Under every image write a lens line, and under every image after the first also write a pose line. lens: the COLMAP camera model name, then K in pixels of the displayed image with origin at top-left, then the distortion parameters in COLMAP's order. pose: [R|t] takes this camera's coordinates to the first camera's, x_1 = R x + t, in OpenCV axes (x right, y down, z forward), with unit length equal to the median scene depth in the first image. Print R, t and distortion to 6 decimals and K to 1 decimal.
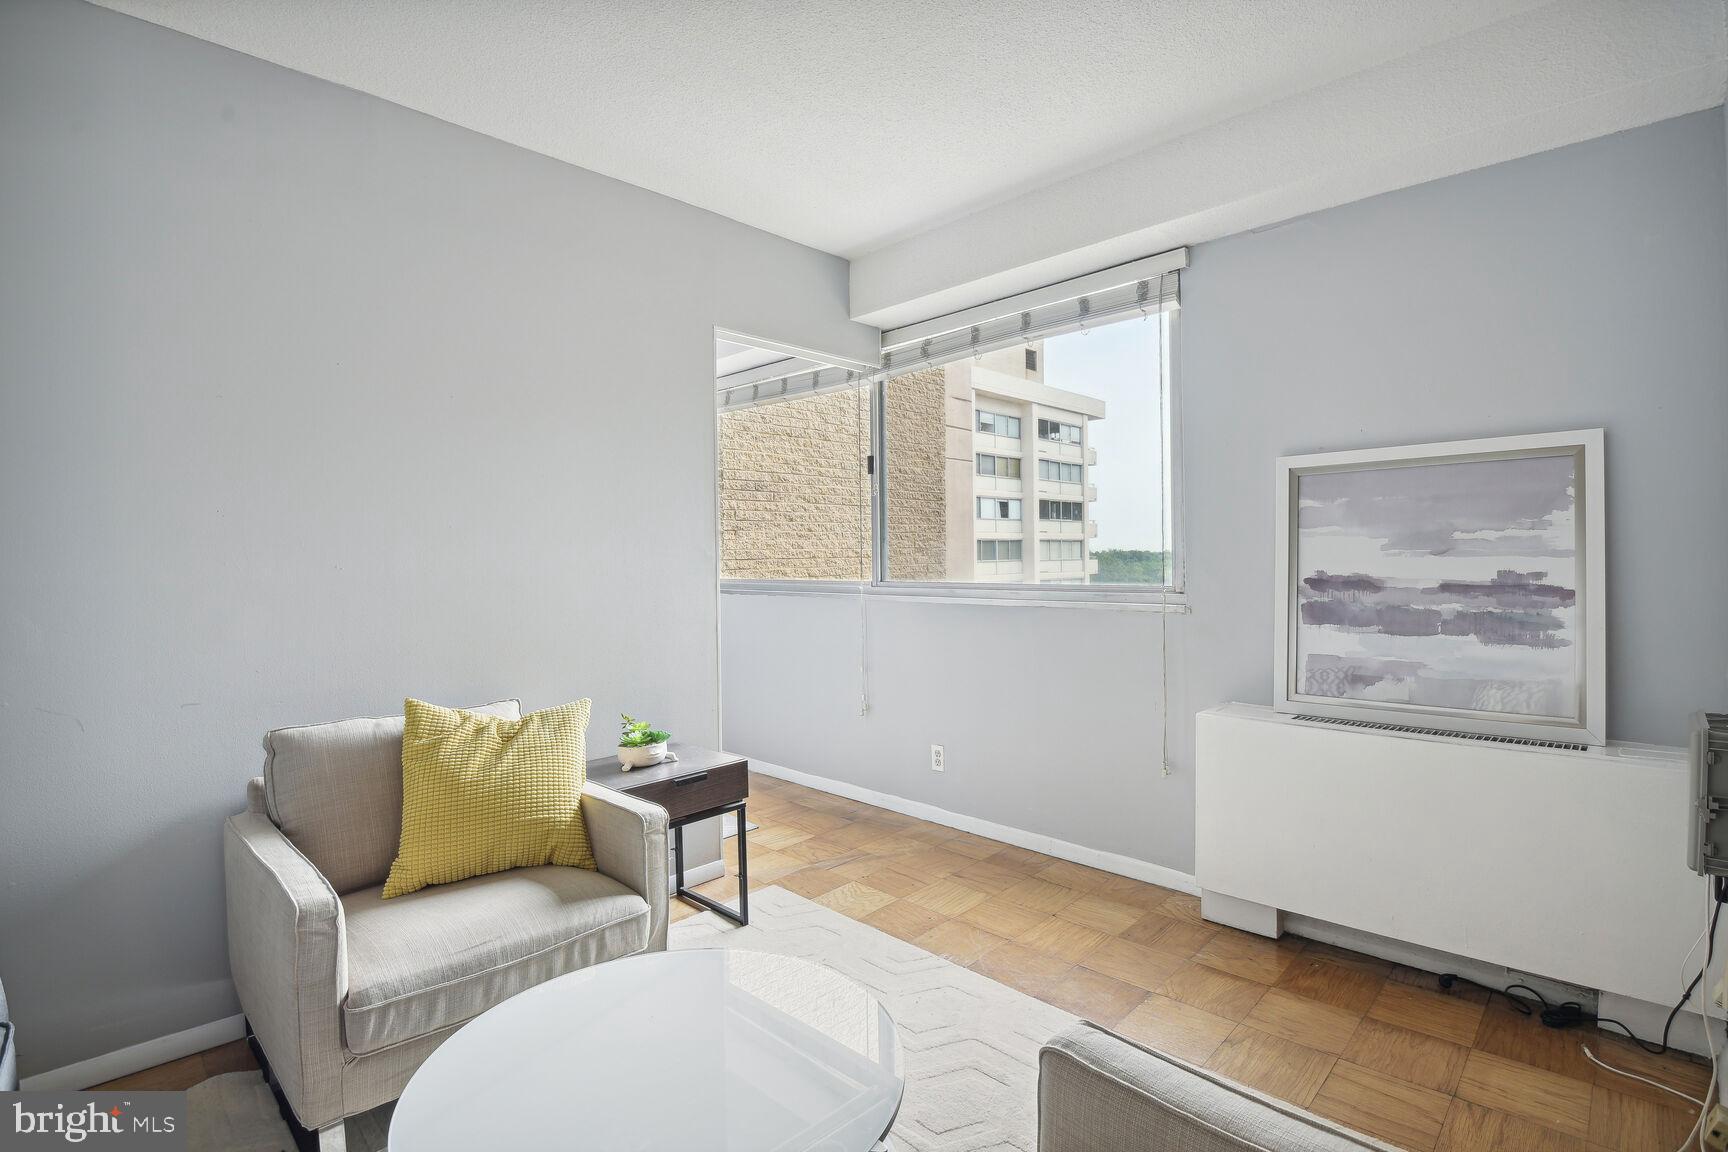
lens RADIAL K [[798.3, 0, 864.0], [0, 798.3, 576.0], [0, 0, 1]] dist [-0.042304, -0.000759]
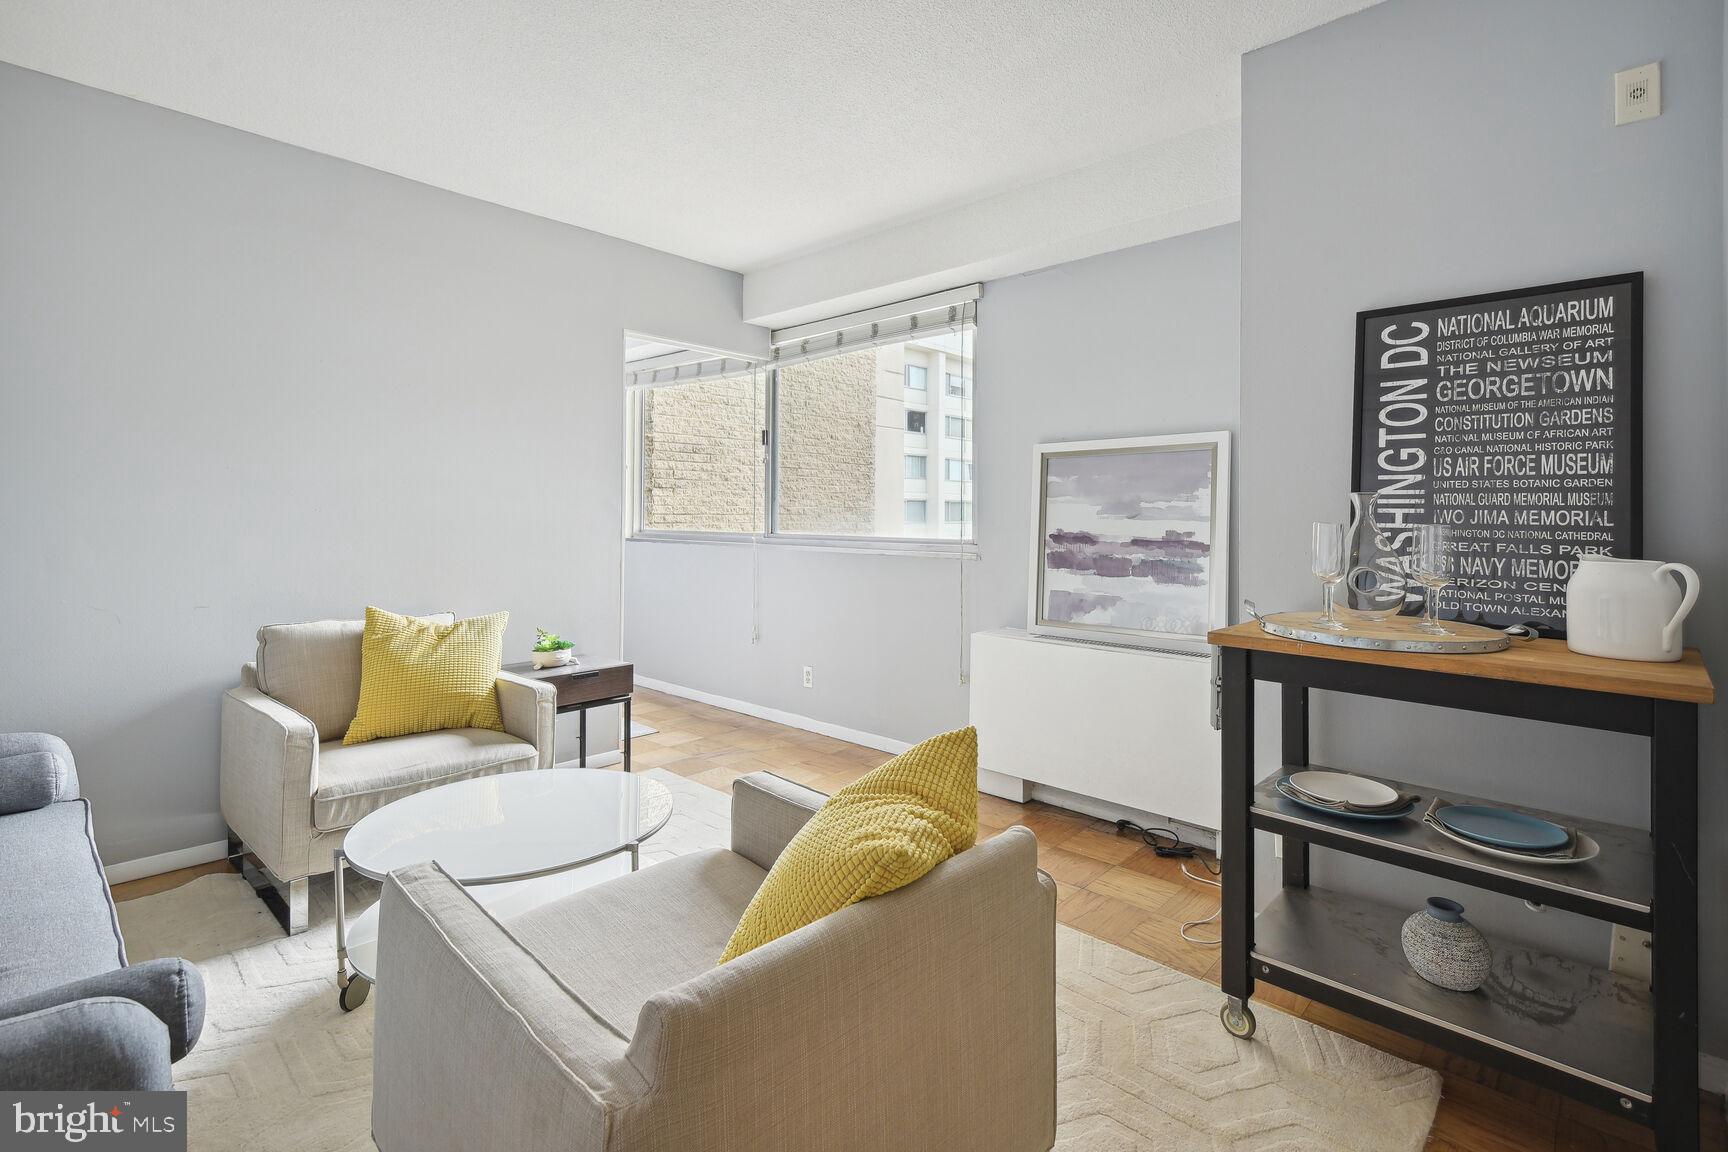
lens RADIAL K [[809.8, 0, 878.4], [0, 809.8, 520.2], [0, 0, 1]] dist [-0.001391, -0.000797]
pose [[0.999056, 0.020619, 0.038227, 0.220511], [-0.019895, 0.999617, -0.019244, 0.011546], [-0.038609, 0.018465, 0.999084, -0.390994]]
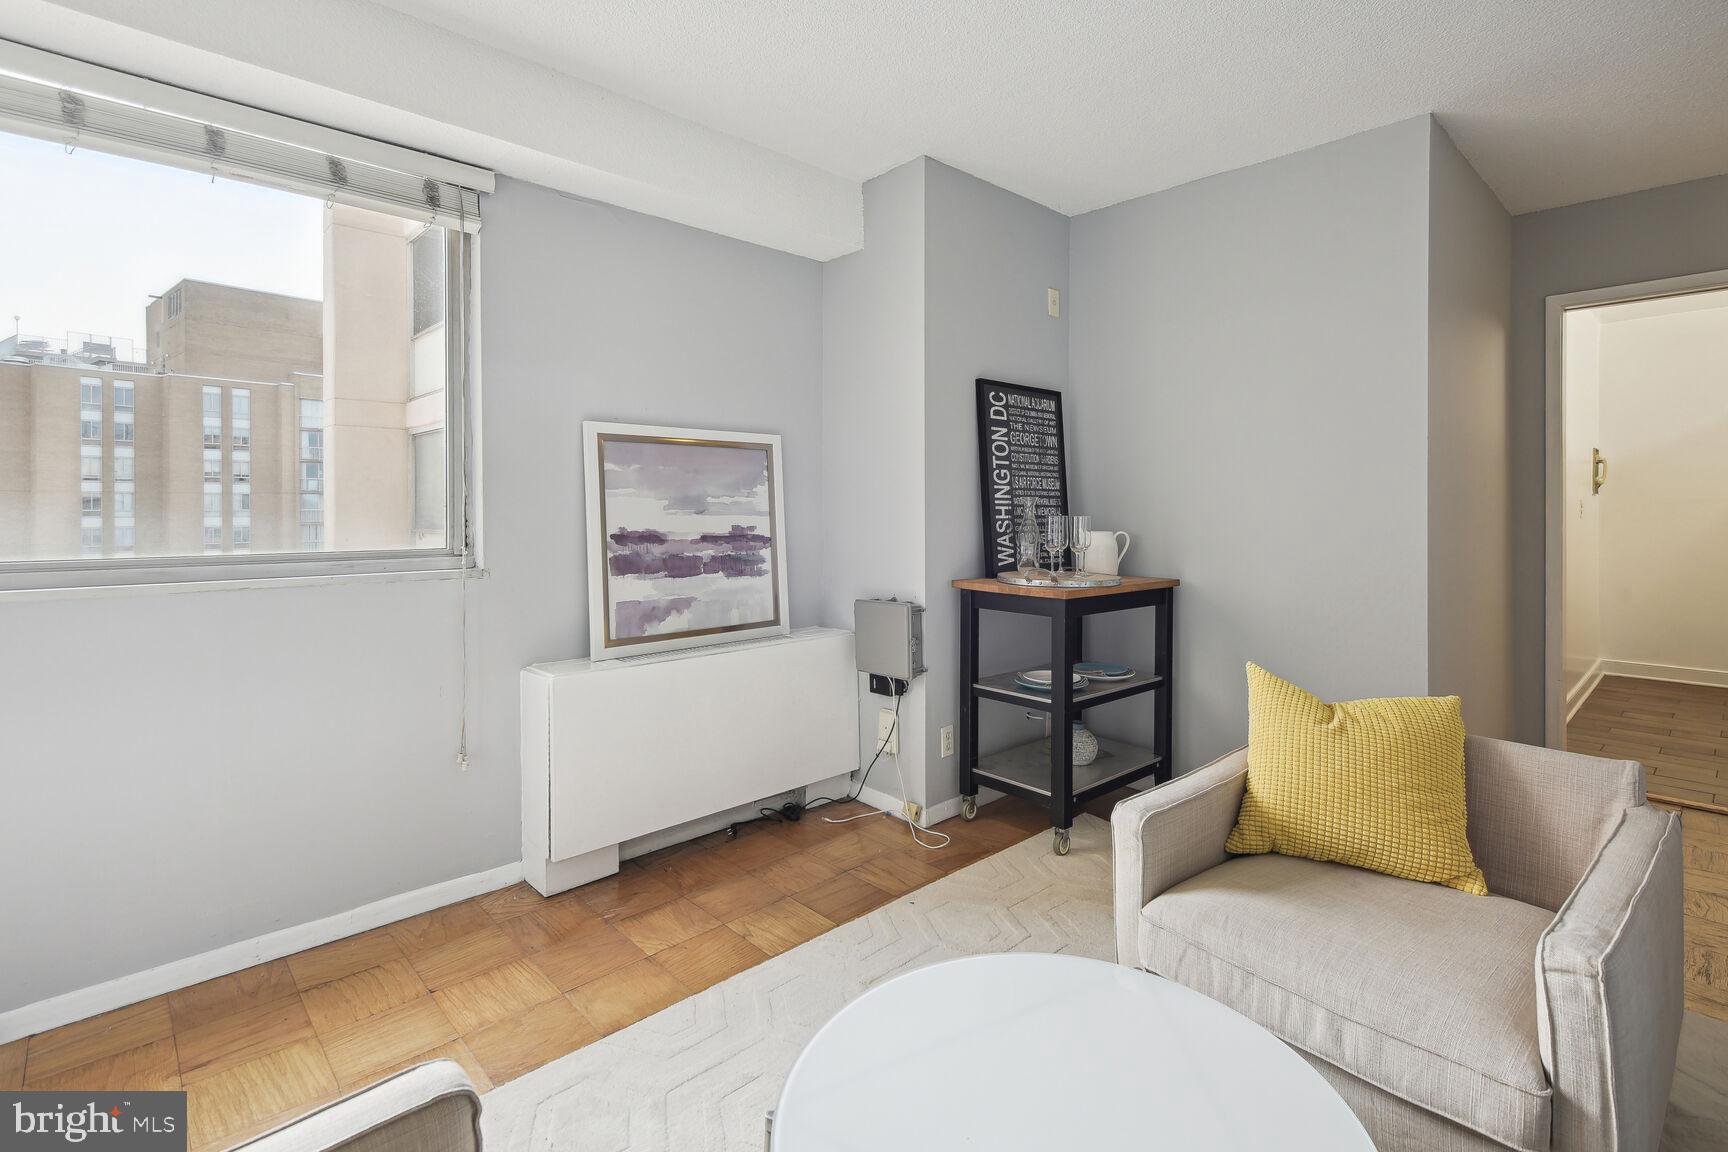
lens RADIAL K [[798.8, 0, 925.2], [0, 798.8, 515.9], [0, 0, 1]] dist [0.020419, -0.000290]
pose [[0.012604, 0.005840, 0.999904, -0.578525], [0.022301, 0.999733, -0.006120, -0.006594], [-0.999672, 0.022376, 0.012470, 0.564954]]
